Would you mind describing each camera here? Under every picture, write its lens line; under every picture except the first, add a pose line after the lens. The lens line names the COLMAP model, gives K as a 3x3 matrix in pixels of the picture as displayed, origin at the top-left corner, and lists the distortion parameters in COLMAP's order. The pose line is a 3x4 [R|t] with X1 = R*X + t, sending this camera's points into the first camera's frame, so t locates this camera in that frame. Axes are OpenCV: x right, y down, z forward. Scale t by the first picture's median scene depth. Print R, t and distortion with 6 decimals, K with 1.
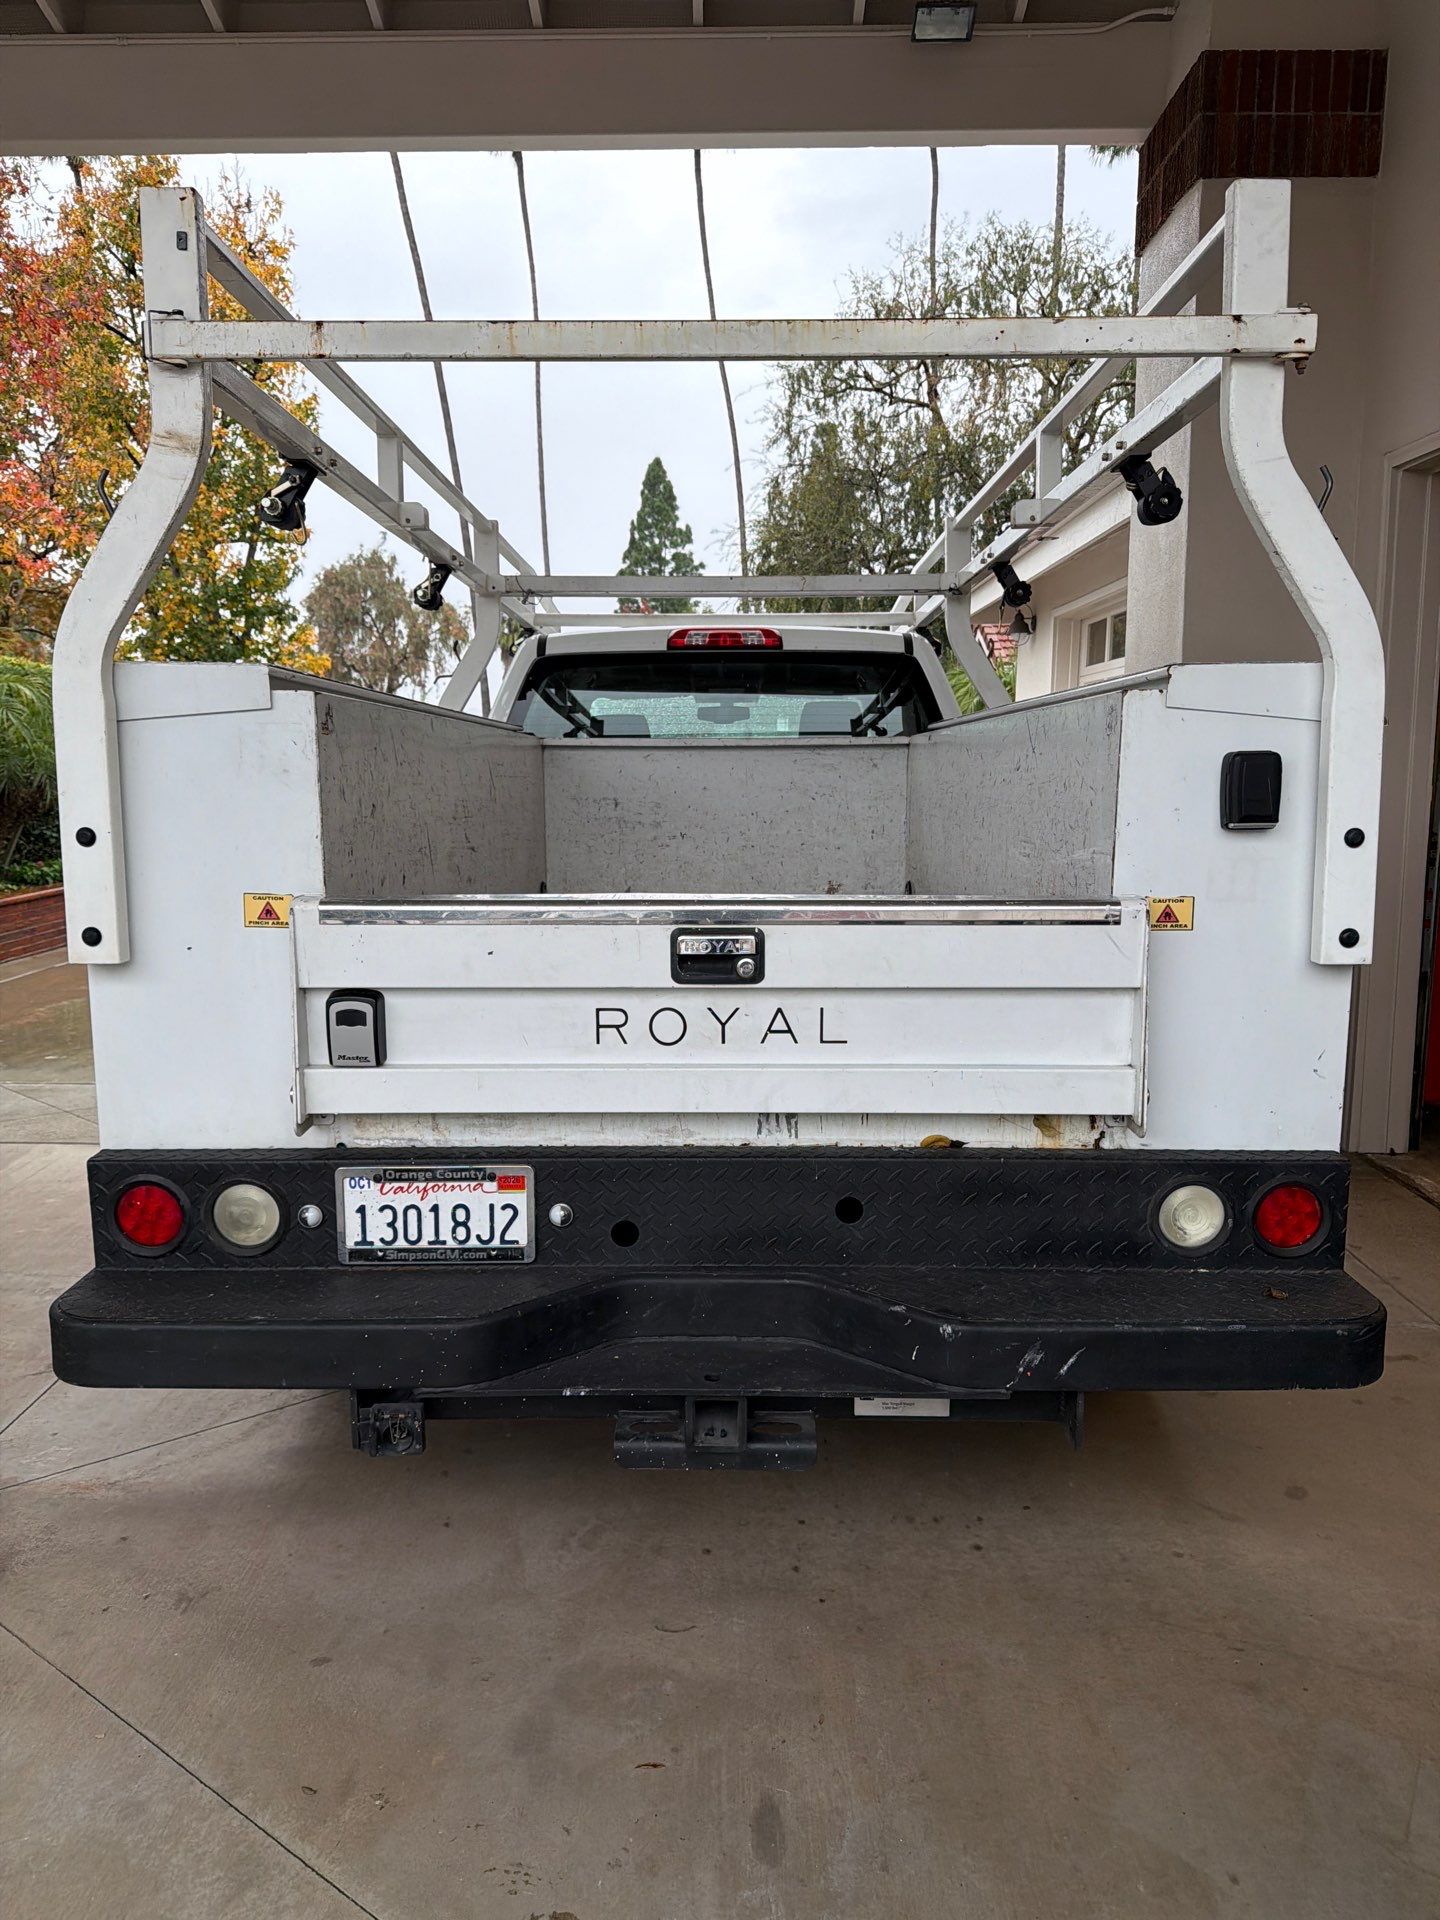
lens RADIAL K [[1360.8, 0, 720.0], [0, 1360.8, 960.0], [0, 0, 1]] dist [0.141941, -0.211388]
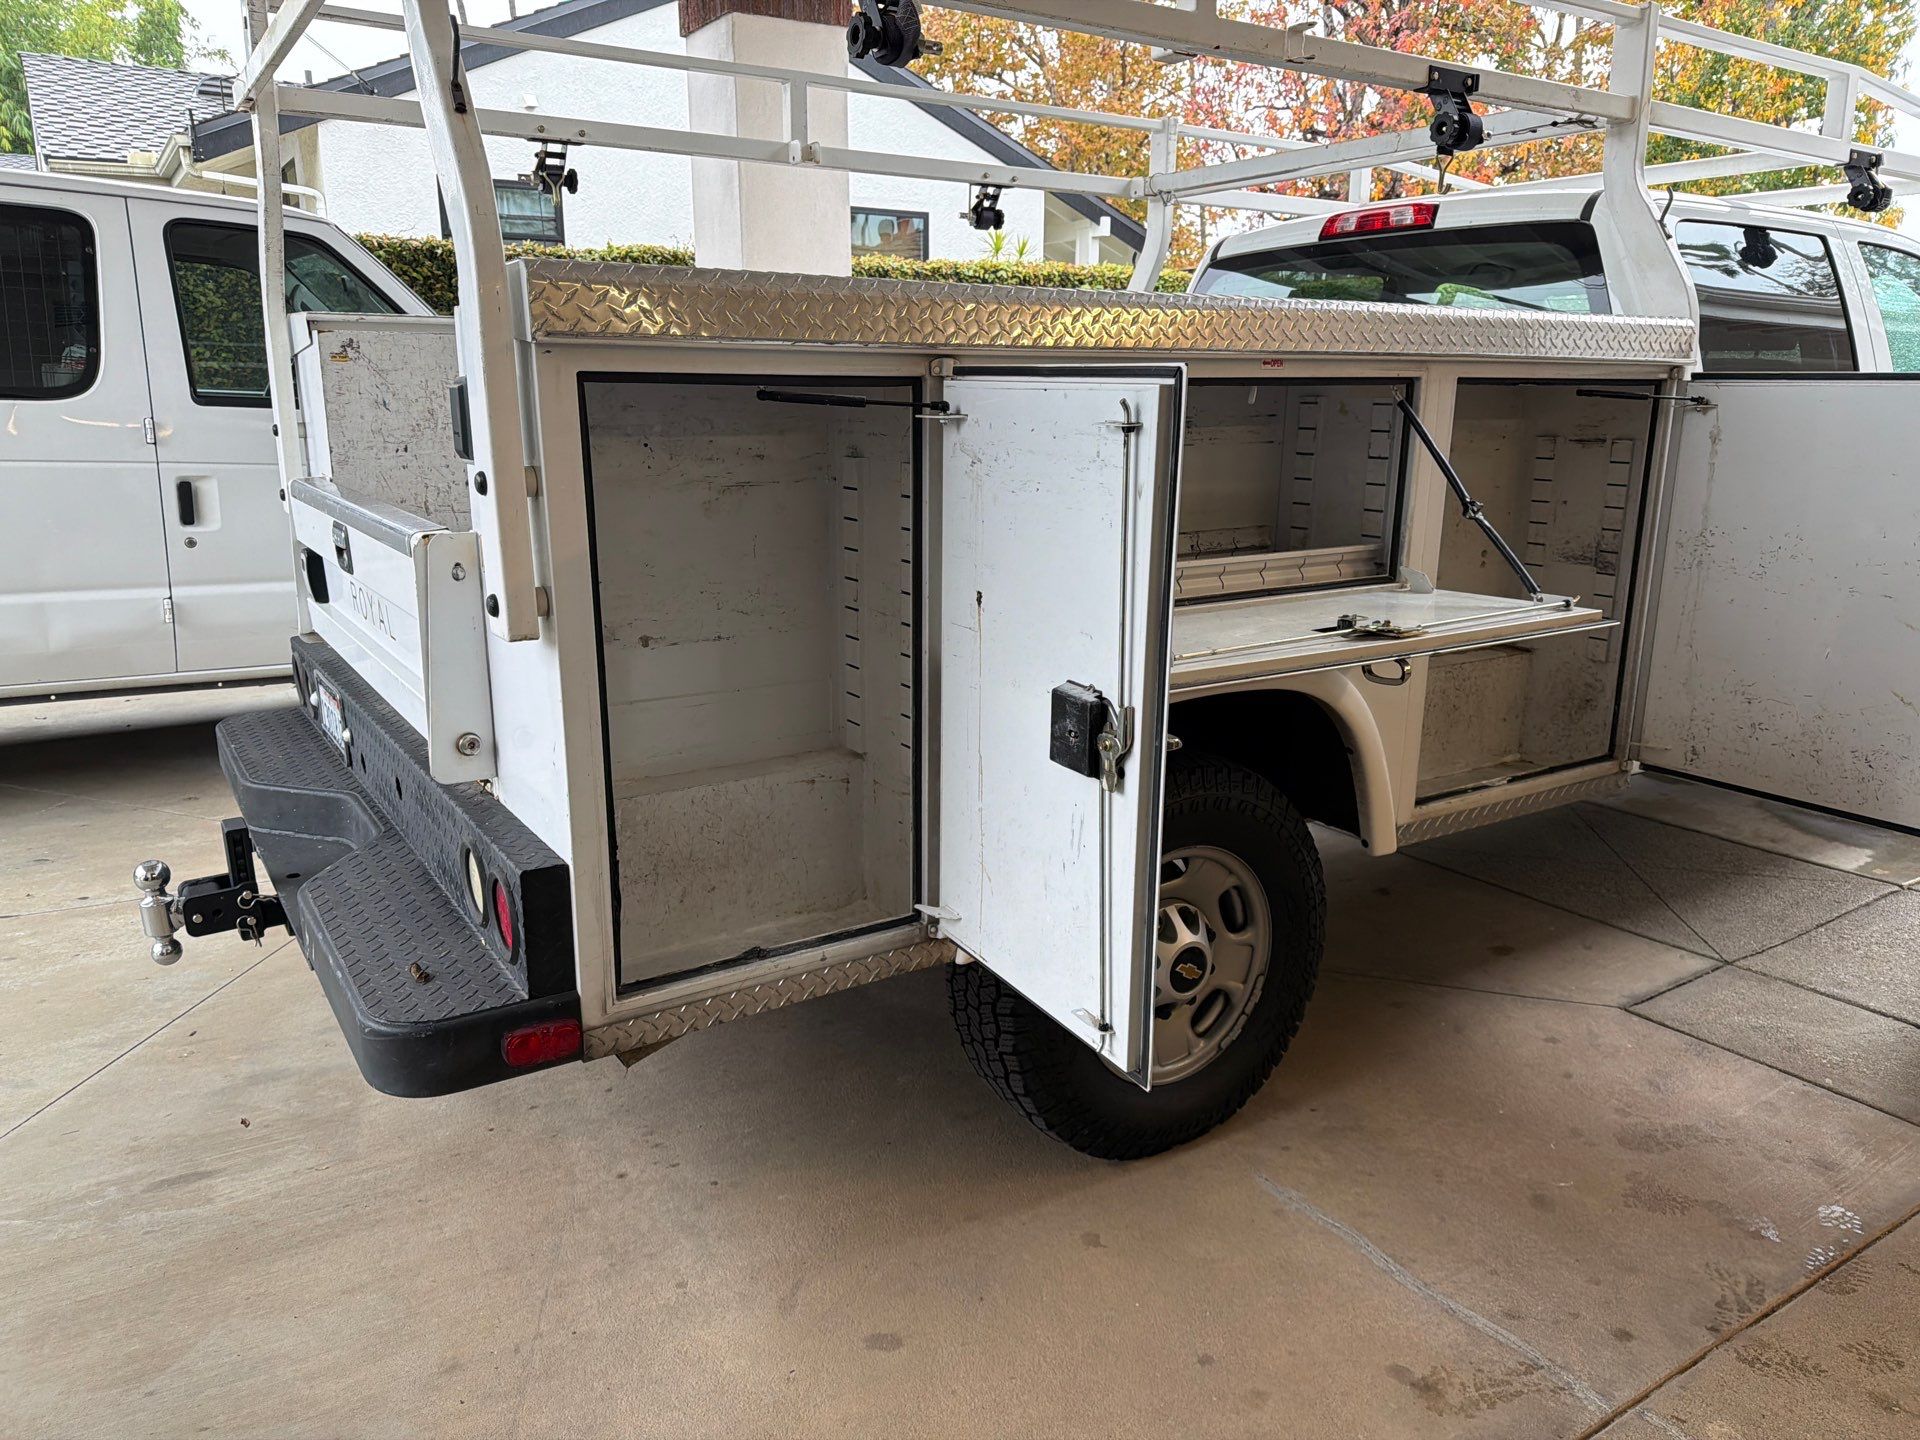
lens RADIAL K [[1360.8, 0, 960.0], [0, 1360.8, 720.0], [0, 0, 1]] dist [0.141941, -0.211388]
pose [[0.538005, 0.211418, -0.815998, 1.288832], [-0.121105, 0.977380, 0.173384, -0.133126], [0.834197, 0.005540, 0.551439, 0.769495]]
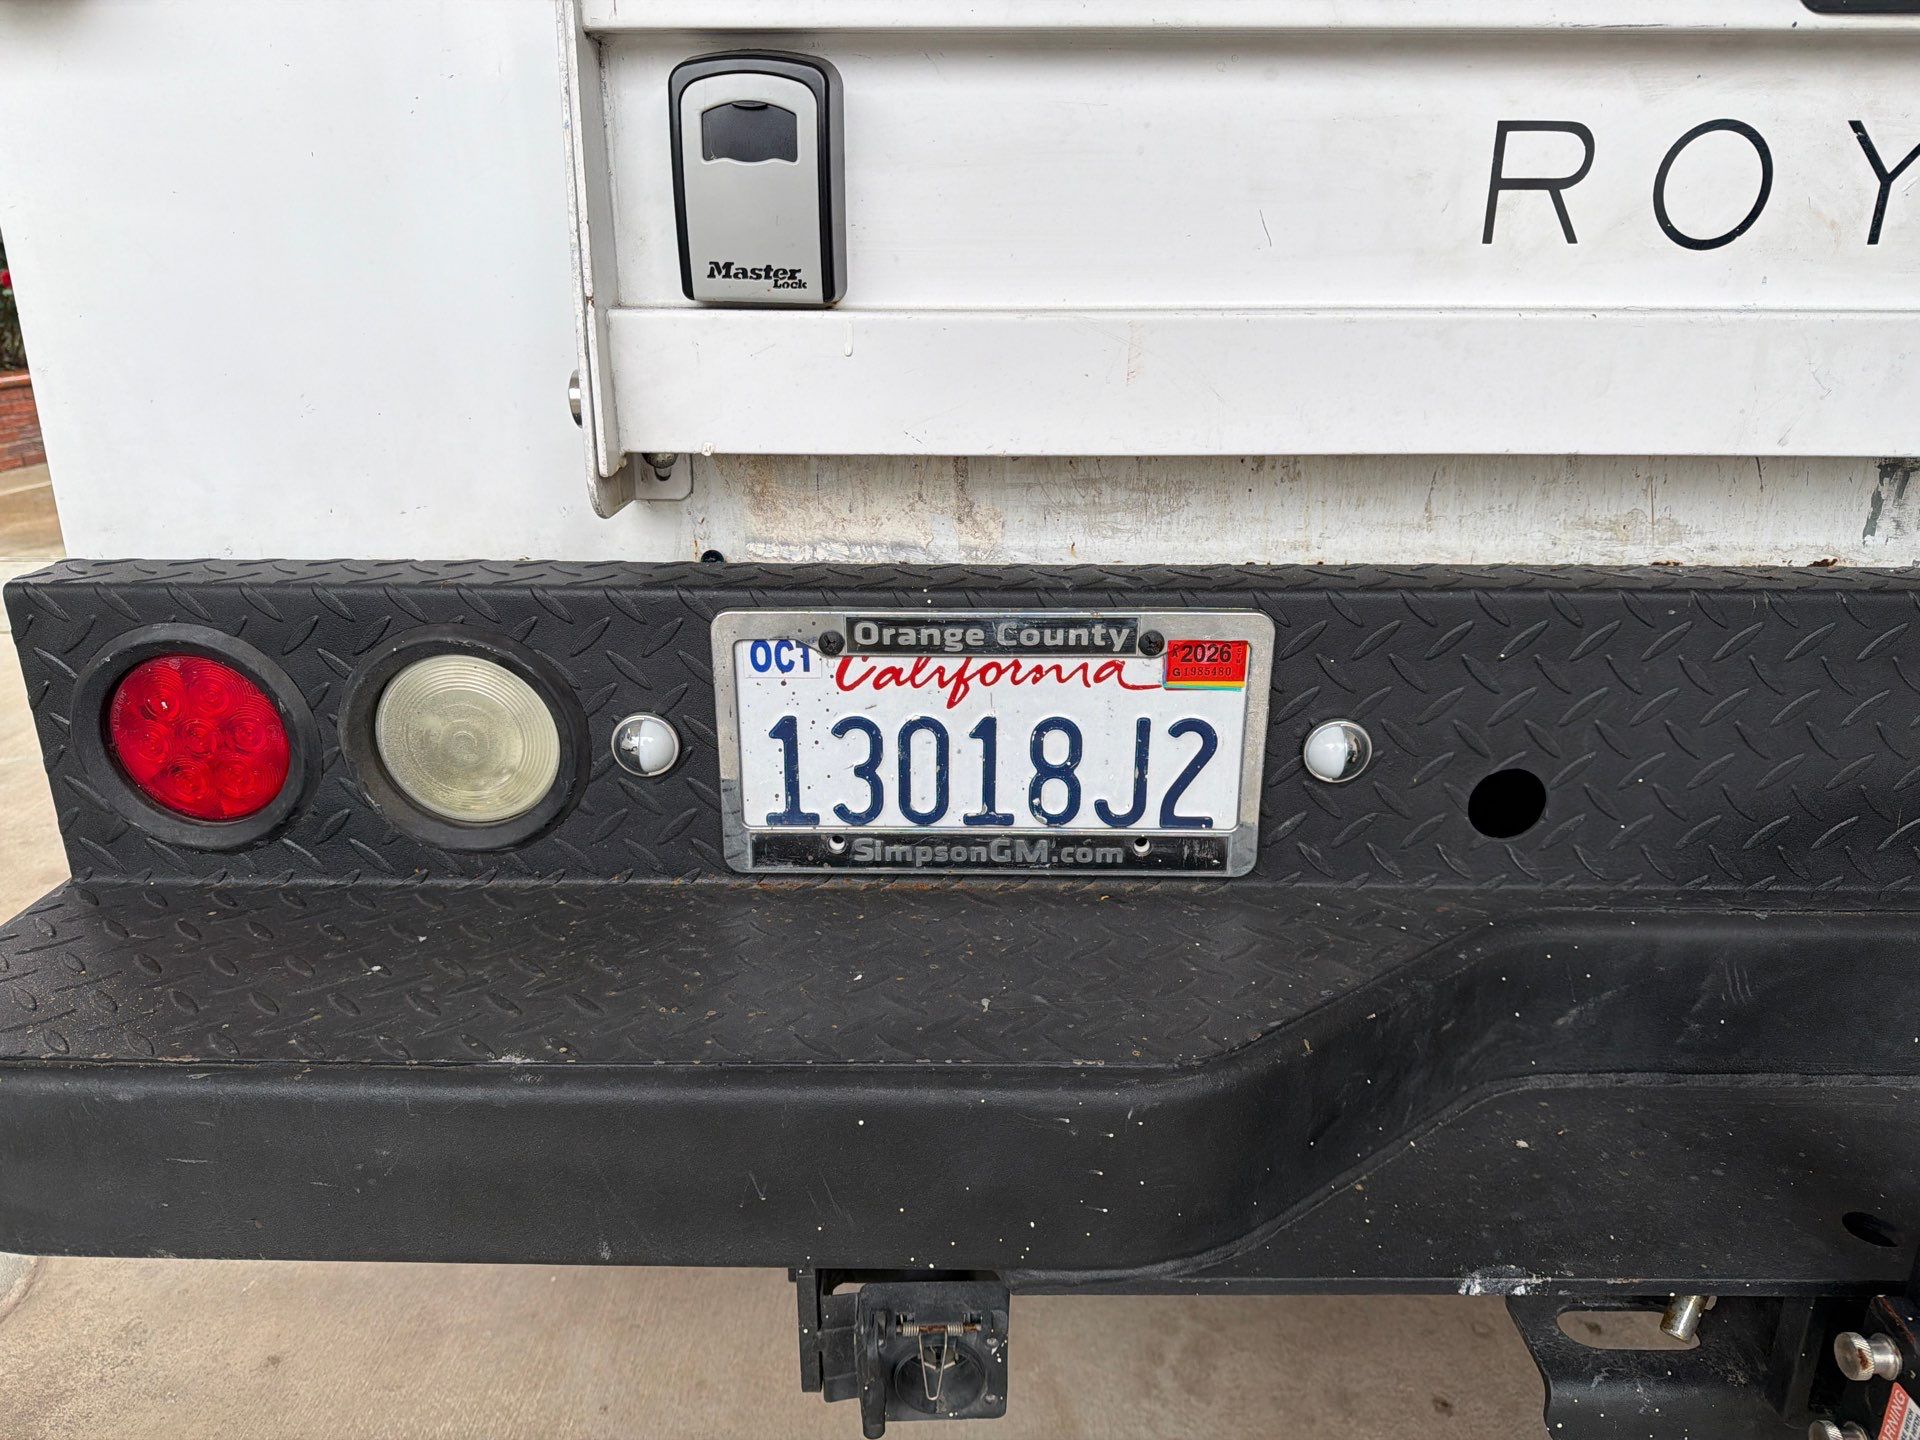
lens RADIAL K [[1360.8, 0, 960.0], [0, 1360.8, 720.0], [0, 0, 1]] dist [0.141941, -0.211388]
pose [[0.999978, 0.005368, -0.003985, -0.212866], [-0.004583, 0.984396, 0.175907, 0.115517], [0.004867, -0.175885, 0.984399, 0.648145]]
